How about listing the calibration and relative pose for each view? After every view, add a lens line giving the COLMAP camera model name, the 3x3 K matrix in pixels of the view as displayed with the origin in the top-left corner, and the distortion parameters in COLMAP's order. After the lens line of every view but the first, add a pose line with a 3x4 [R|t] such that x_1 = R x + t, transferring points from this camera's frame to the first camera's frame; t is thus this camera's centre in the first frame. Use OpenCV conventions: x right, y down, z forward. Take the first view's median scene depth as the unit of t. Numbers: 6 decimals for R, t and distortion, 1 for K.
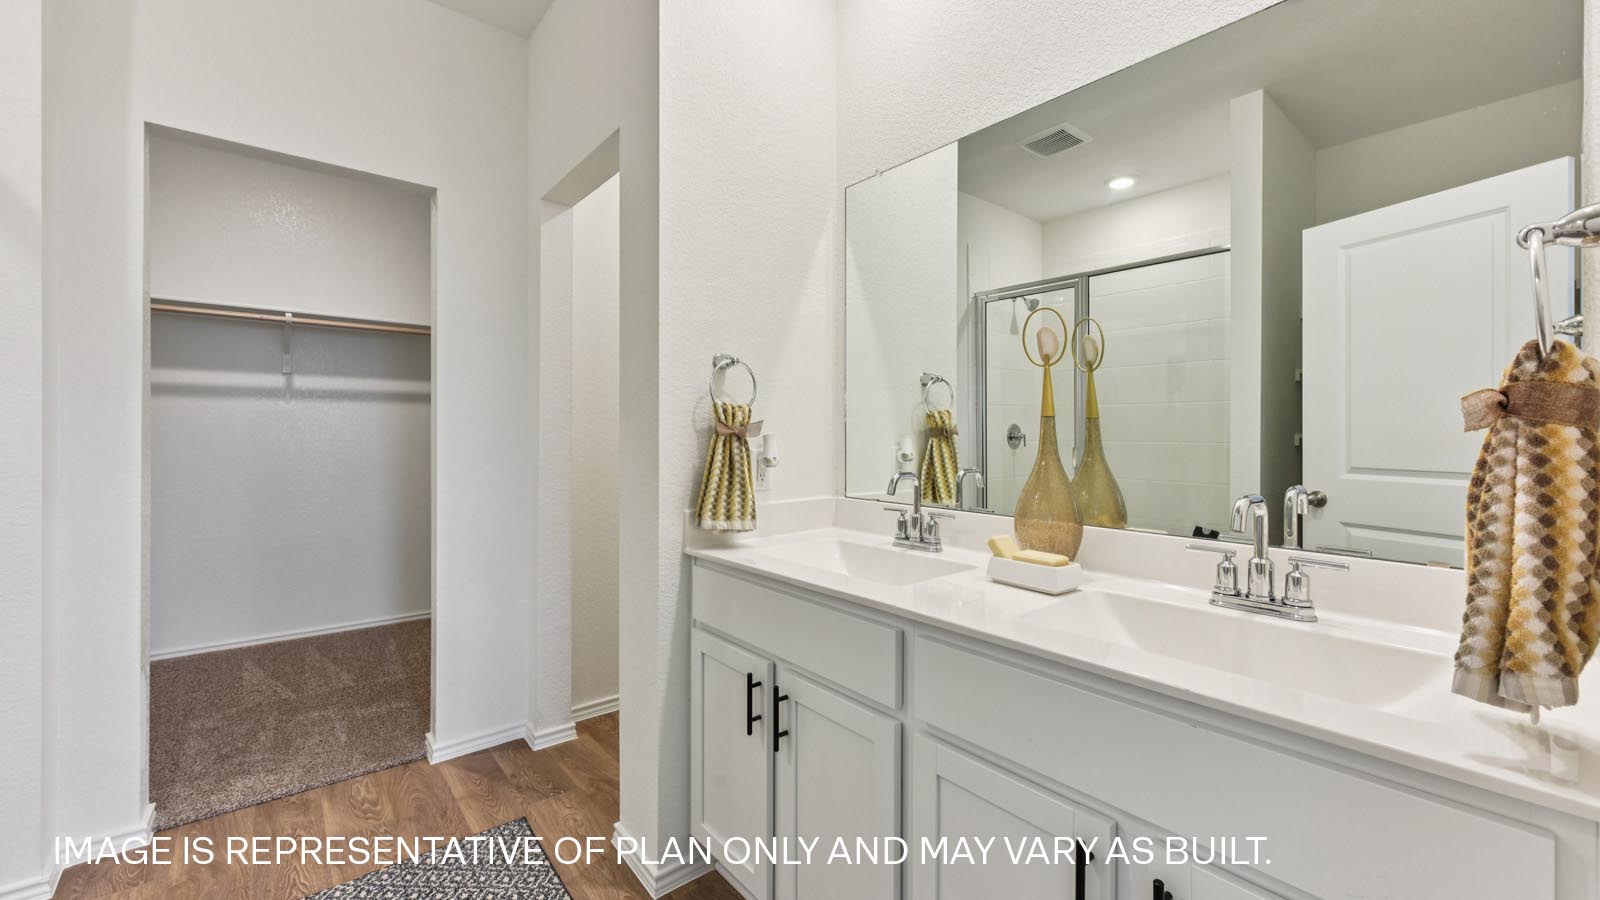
lens RADIAL K [[639.5, 0, 801.5], [0, 639.5, 461.7], [0, 0, 1]] dist [0.002351, -0.000190]
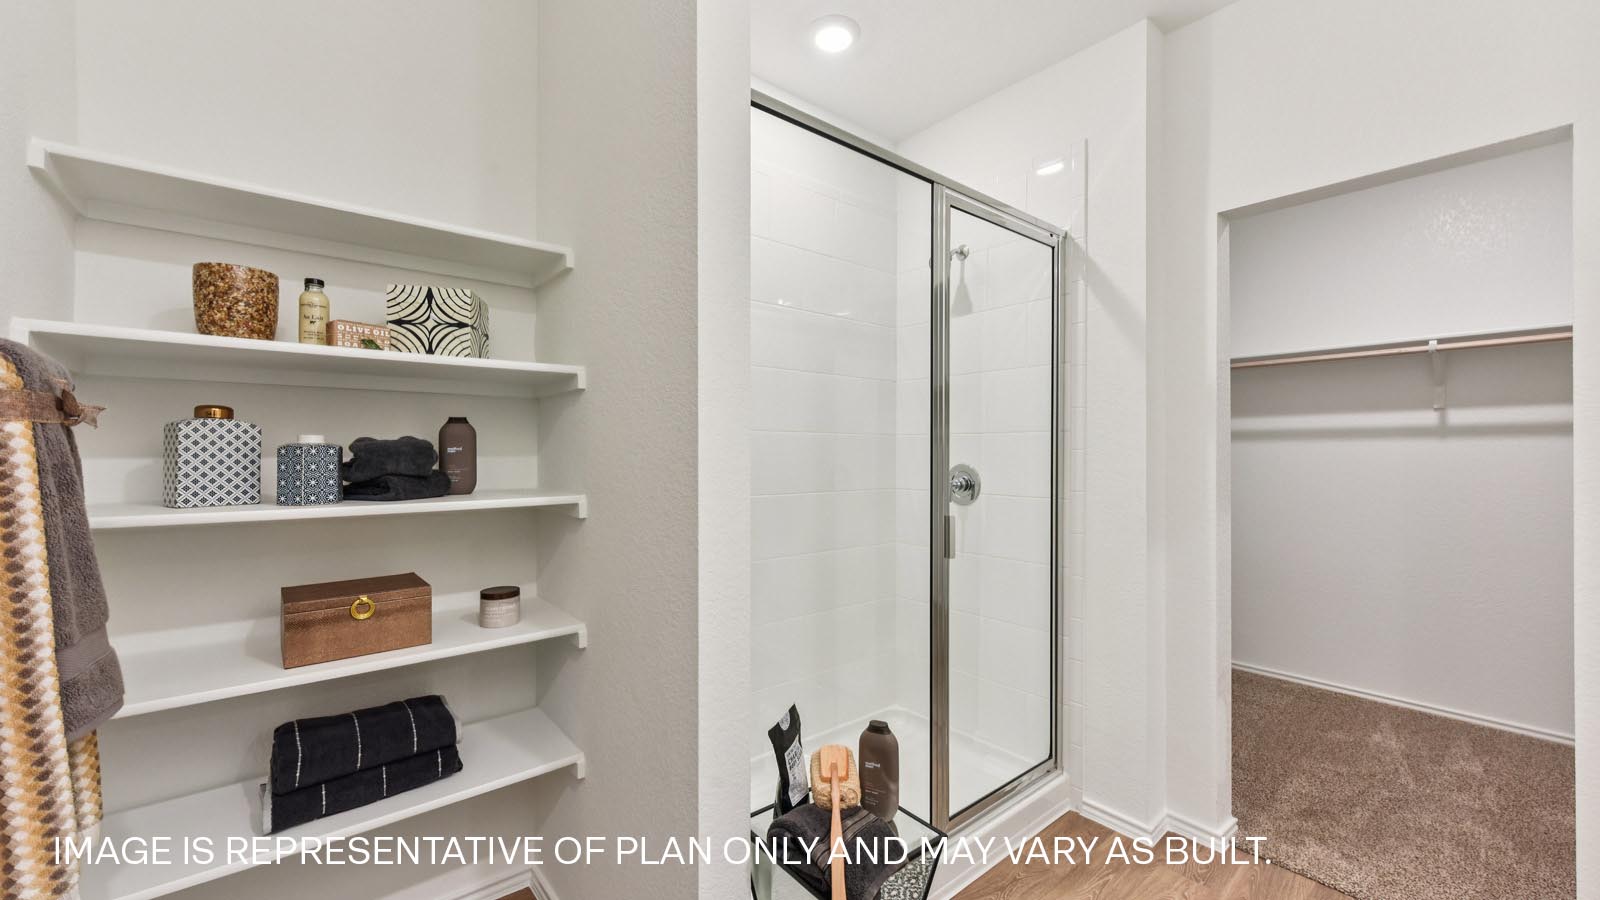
lens RADIAL K [[613.5, 0, 800.0], [0, 613.5, 450.0], [0, 0, 1]] dist [-0.016553, 0.000080]
pose [[-0.010644, -0.018991, -0.999763, 0.024979], [-0.053717, 0.998387, -0.018393, -0.022283], [0.998499, 0.053508, -0.011647, 0.160318]]
